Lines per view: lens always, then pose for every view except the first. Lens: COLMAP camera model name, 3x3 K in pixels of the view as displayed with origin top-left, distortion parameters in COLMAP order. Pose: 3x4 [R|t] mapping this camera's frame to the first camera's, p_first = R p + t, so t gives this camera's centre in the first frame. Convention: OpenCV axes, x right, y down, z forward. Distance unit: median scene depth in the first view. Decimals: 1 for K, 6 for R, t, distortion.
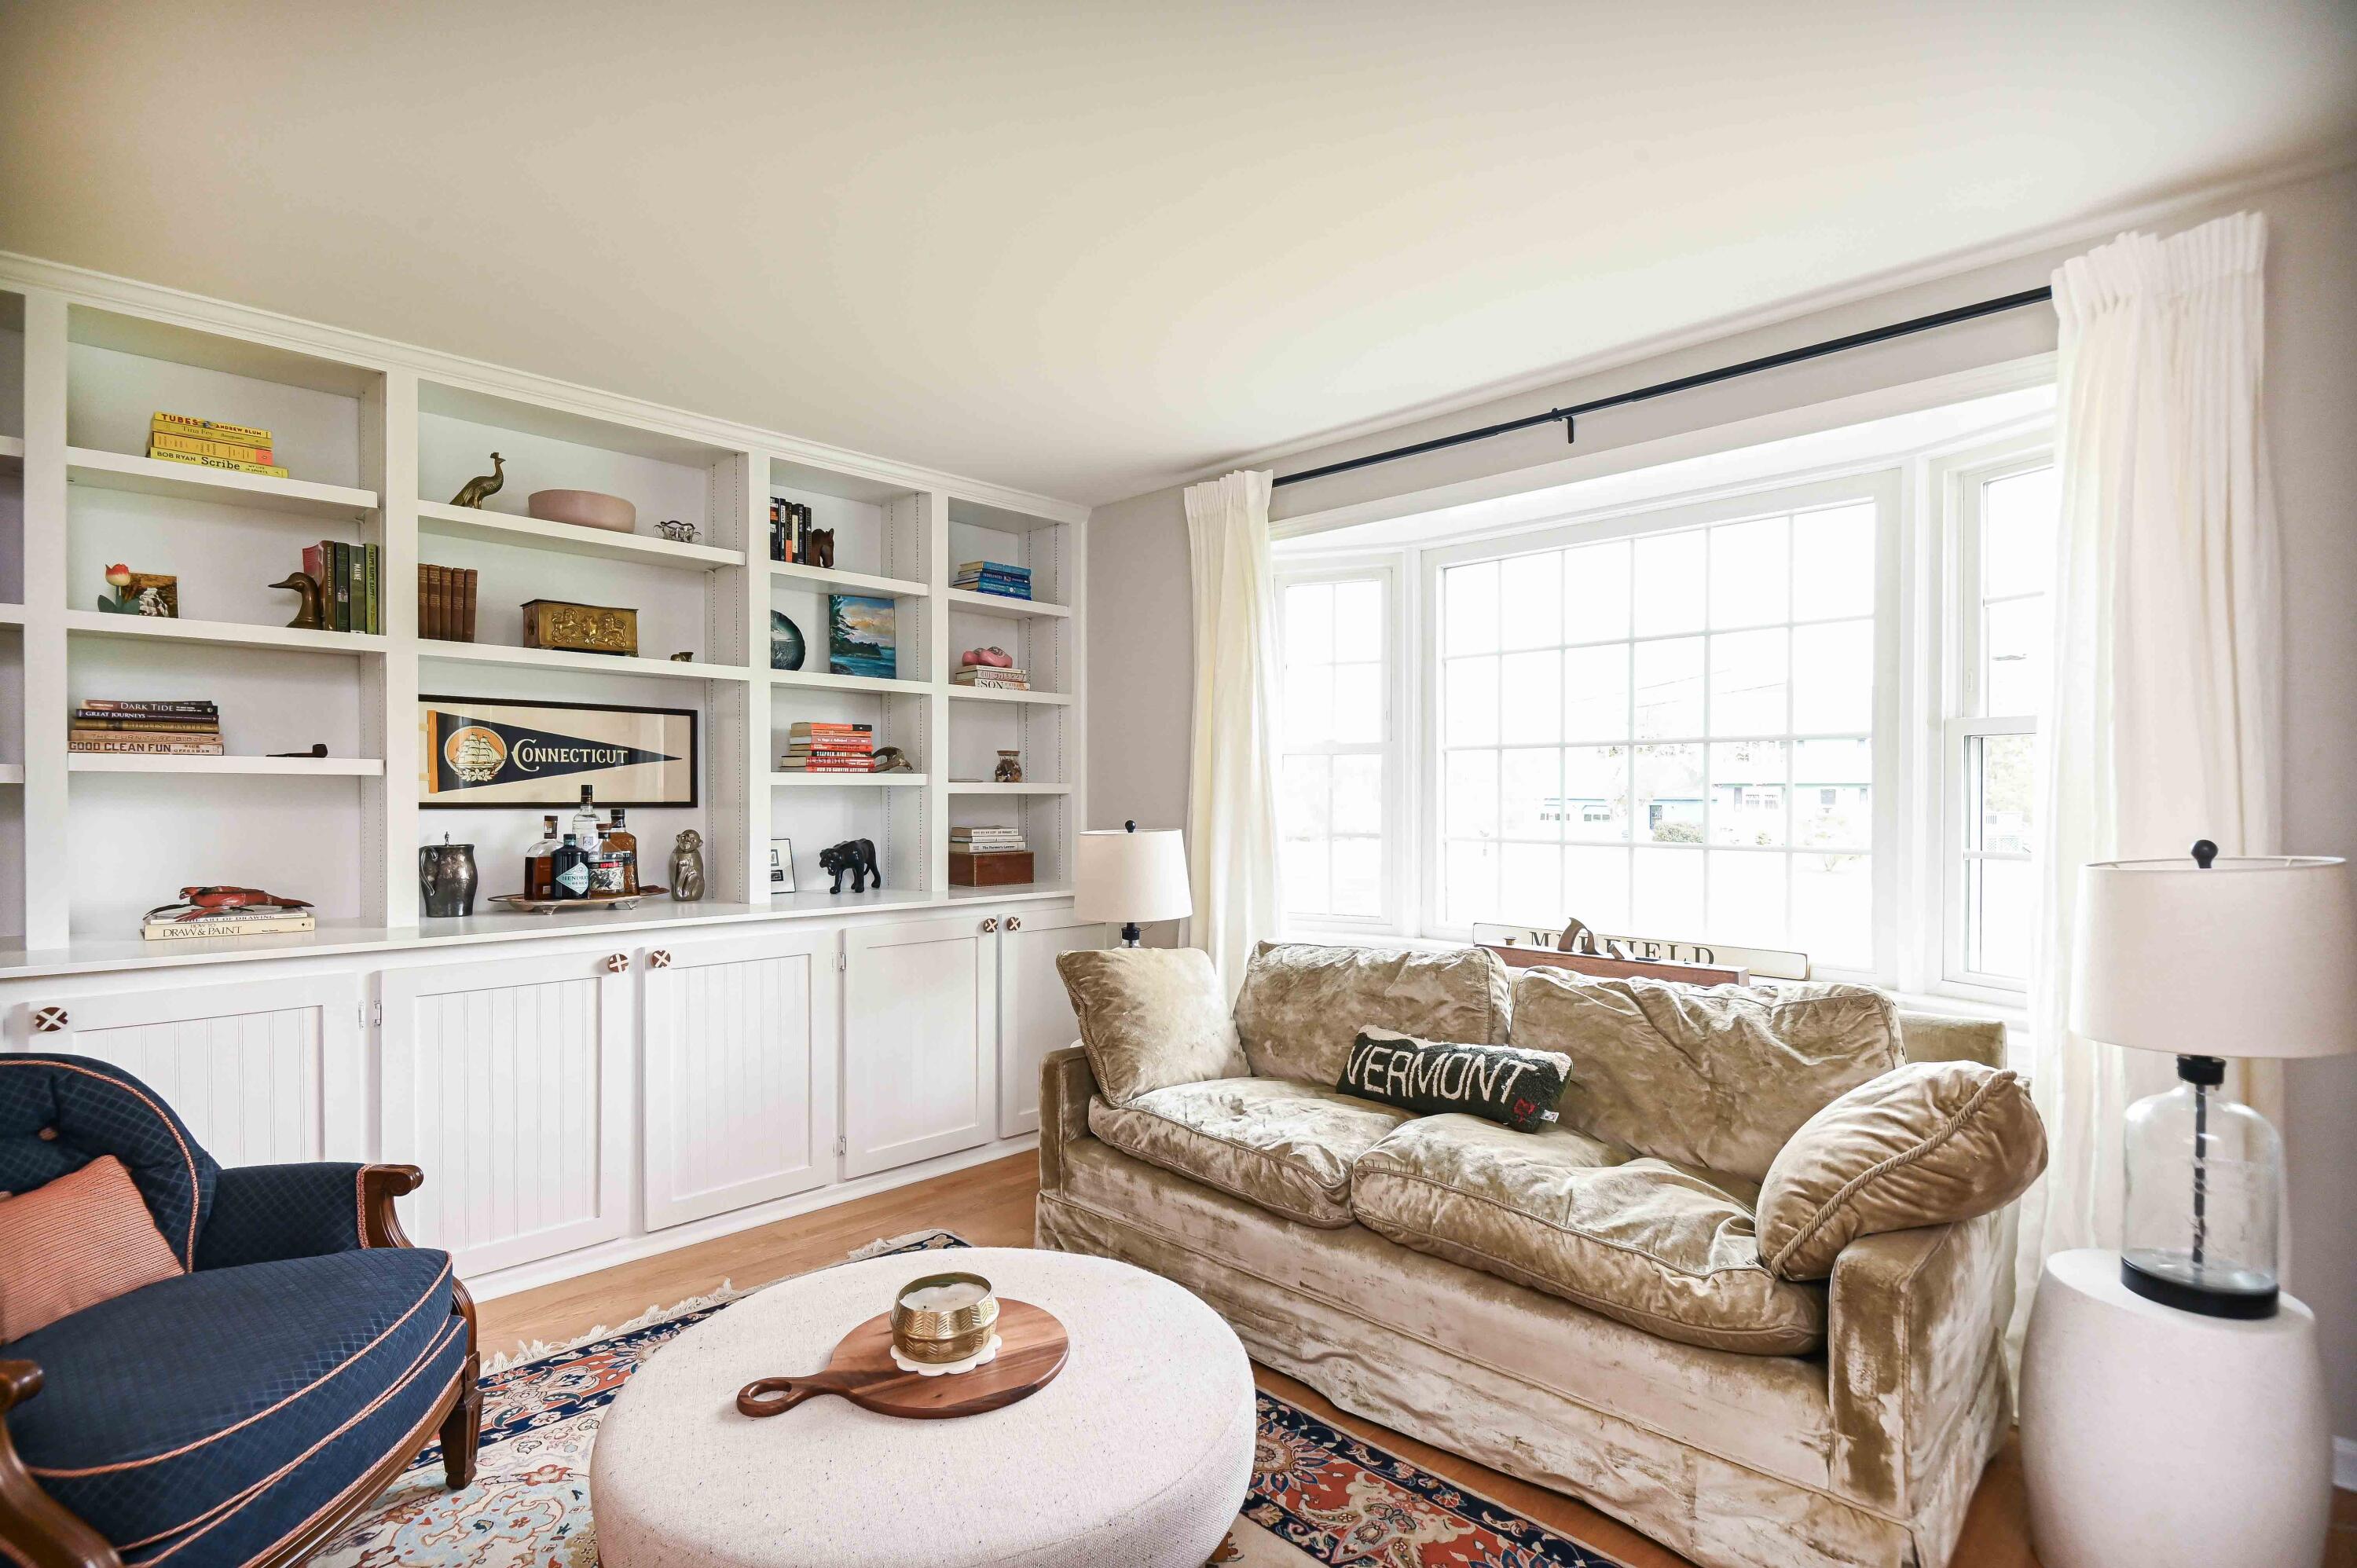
lens RADIAL K [[1138.8, 0, 1158.9], [0, 1138.8, 806.8], [0, 0, 1]] dist [0.026458, -0.028254]
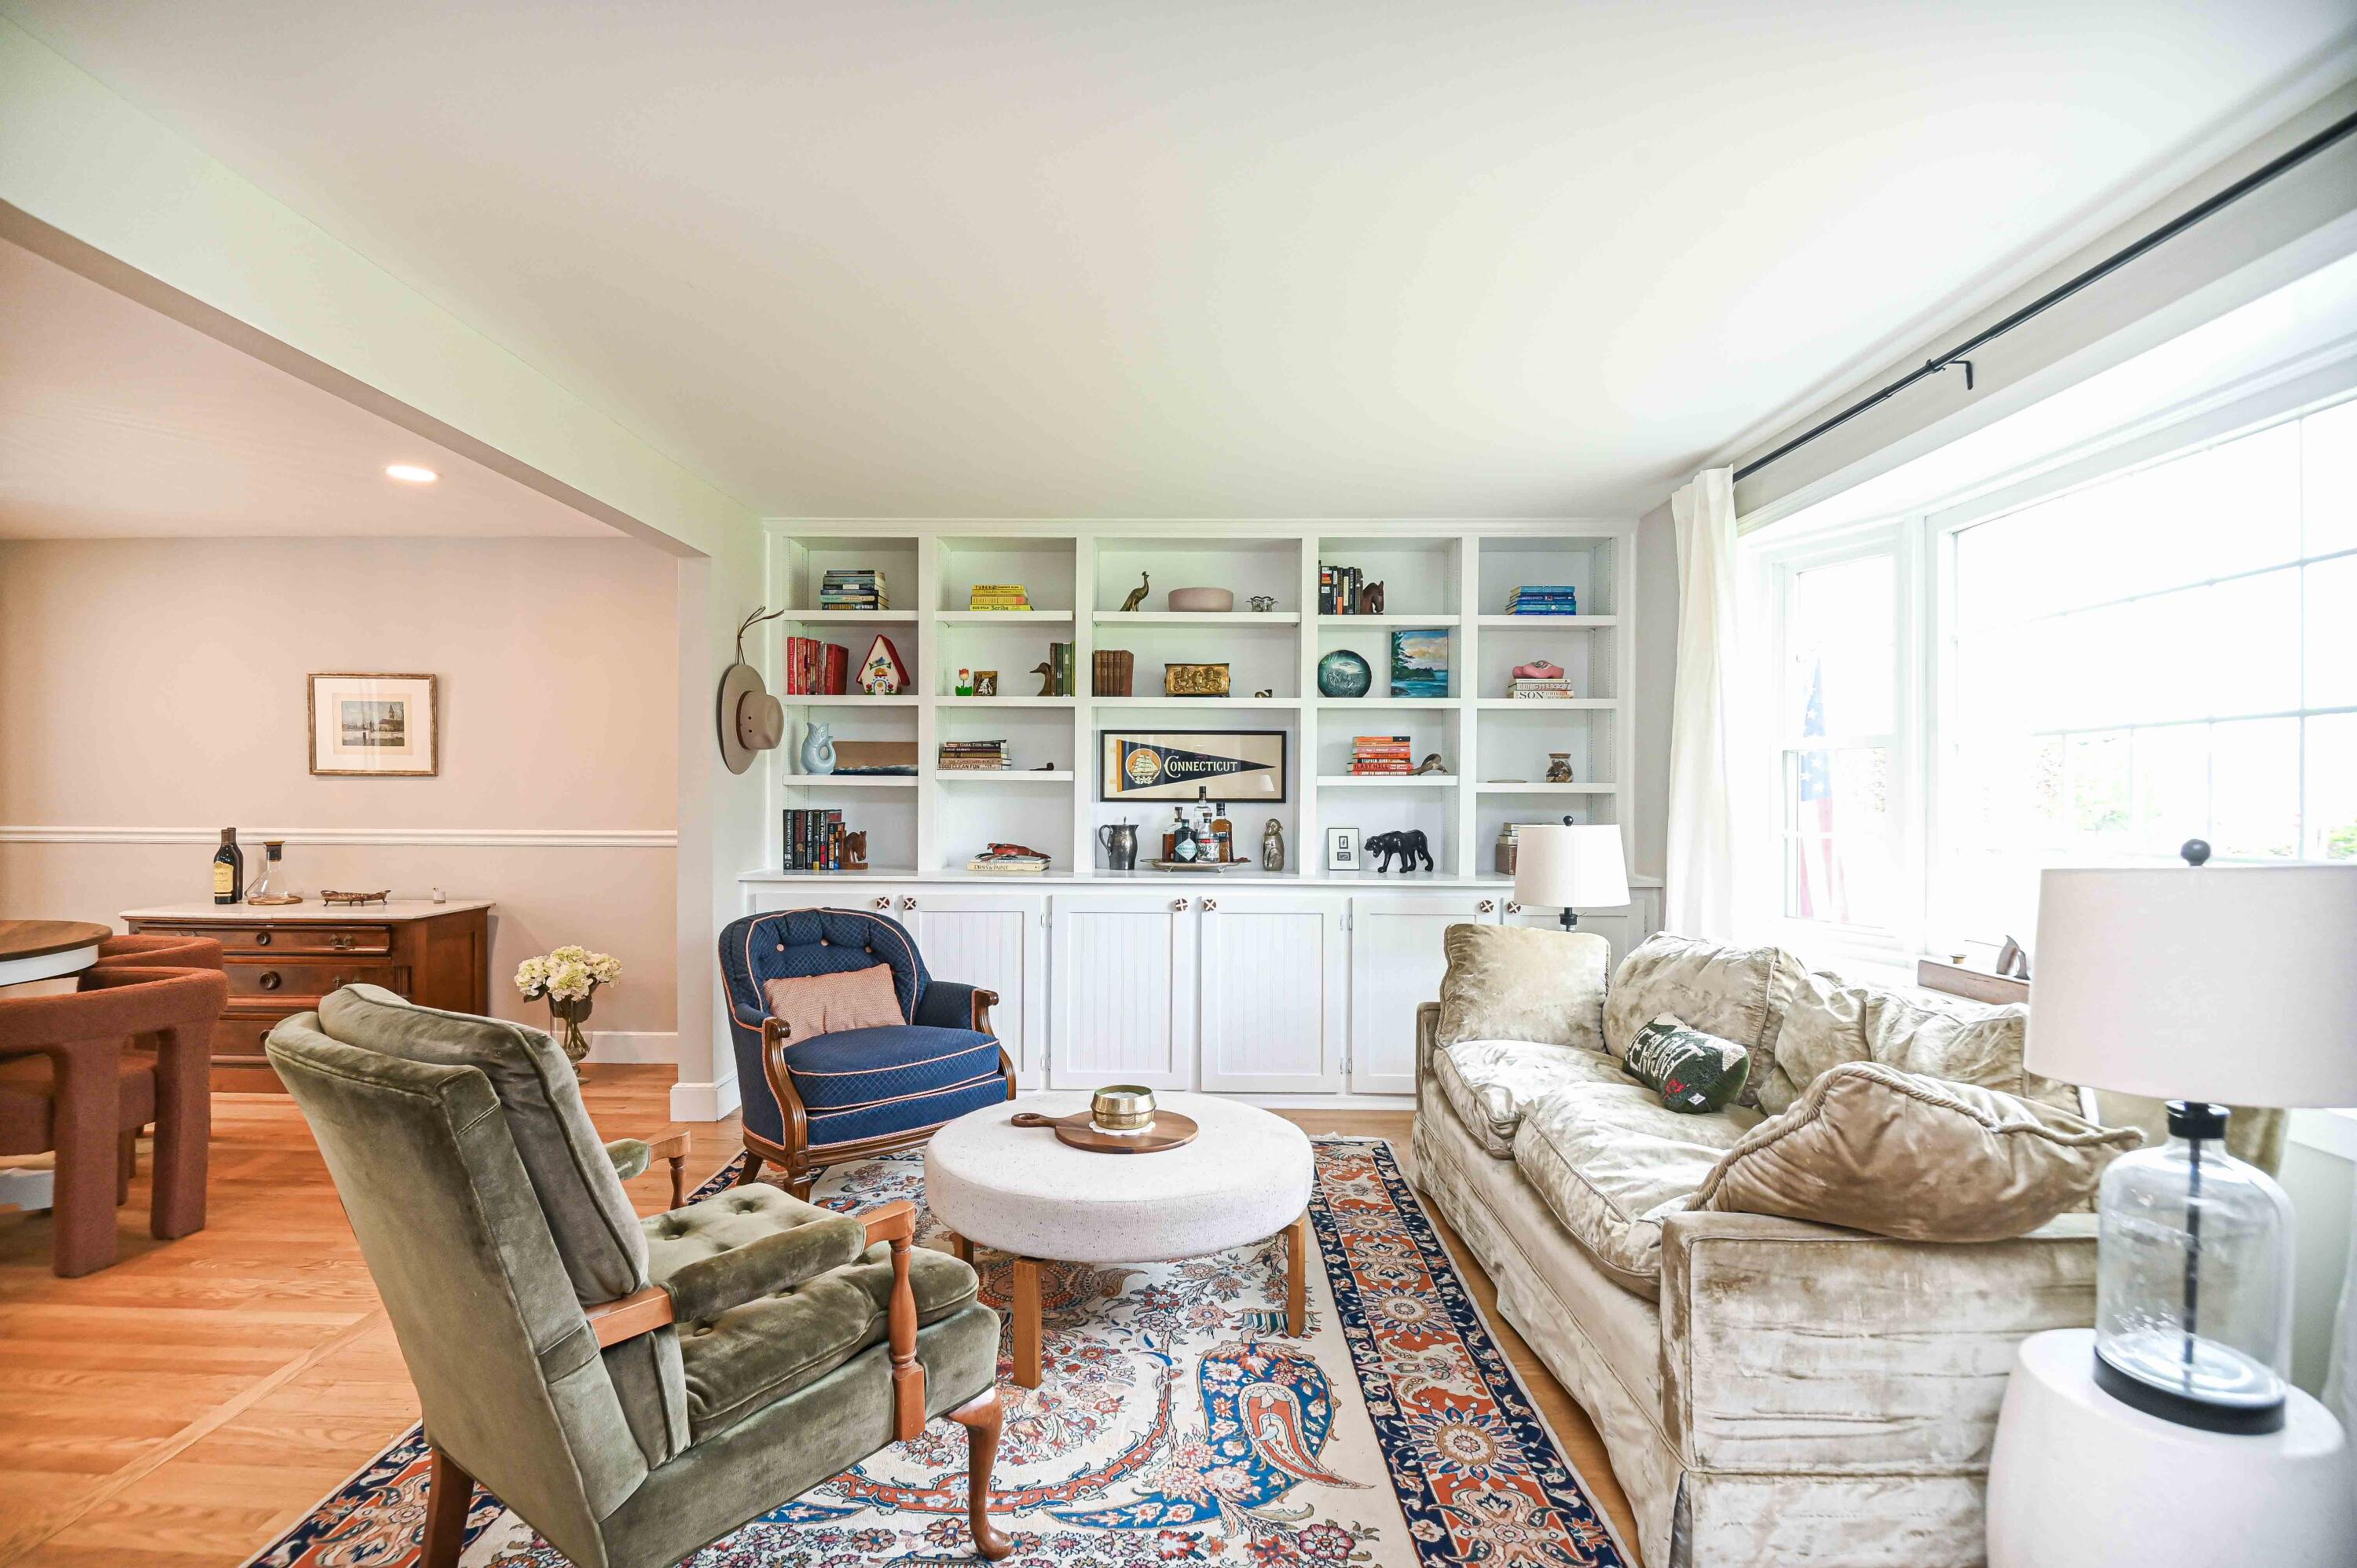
lens RADIAL K [[1138.8, 0, 1158.9], [0, 1138.8, 806.8], [0, 0, 1]] dist [0.026458, -0.028254]
pose [[0.692602, 0.007427, -0.721282, 0.522280], [-0.010456, 0.999945, 0.000257, 0.007420], [0.721245, 0.007364, 0.692641, -0.049724]]
